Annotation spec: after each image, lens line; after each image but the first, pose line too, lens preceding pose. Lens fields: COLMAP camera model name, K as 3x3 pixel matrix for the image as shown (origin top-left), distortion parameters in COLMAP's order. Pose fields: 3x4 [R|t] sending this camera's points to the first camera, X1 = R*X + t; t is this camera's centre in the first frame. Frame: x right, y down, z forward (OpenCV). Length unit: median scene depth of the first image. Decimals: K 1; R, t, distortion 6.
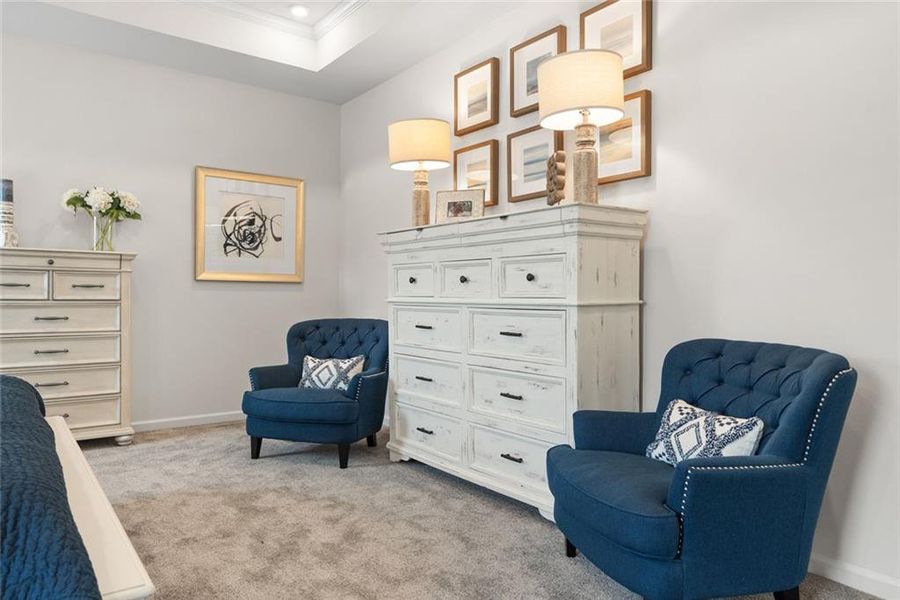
lens RADIAL K [[606.4, 0, 450.0], [0, 606.4, 300.0], [0, 0, 1]] dist [0.049344, 0.000728]
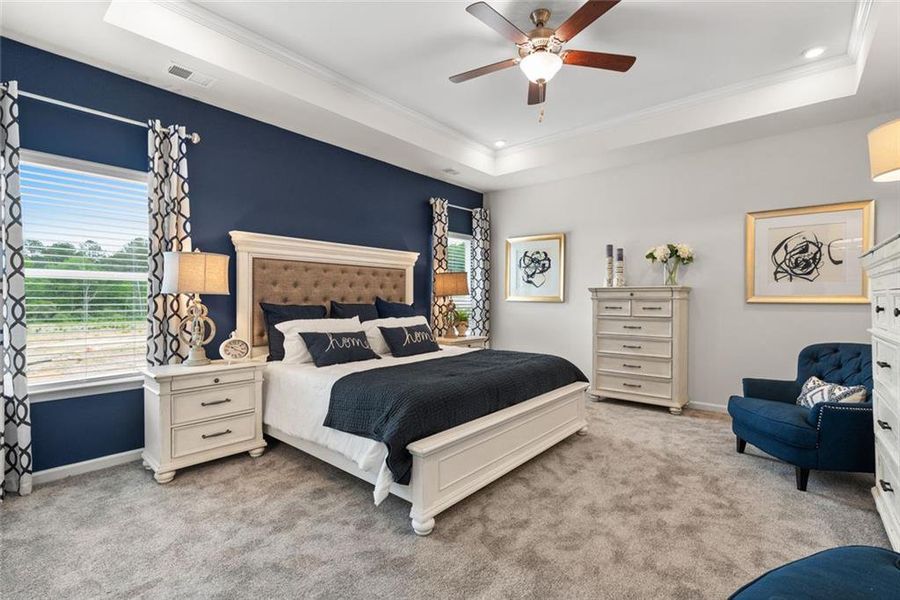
lens RADIAL K [[415.6, 0, 444.9], [0, 415.6, 302.1], [0, 0, 1]] dist [0.001682, 0.000416]
pose [[0.224929, 0.000824, -0.974375, 0.333752], [-0.007997, 0.999968, -0.001001, -0.032003], [0.974342, 0.008017, 0.224928, 0.225806]]
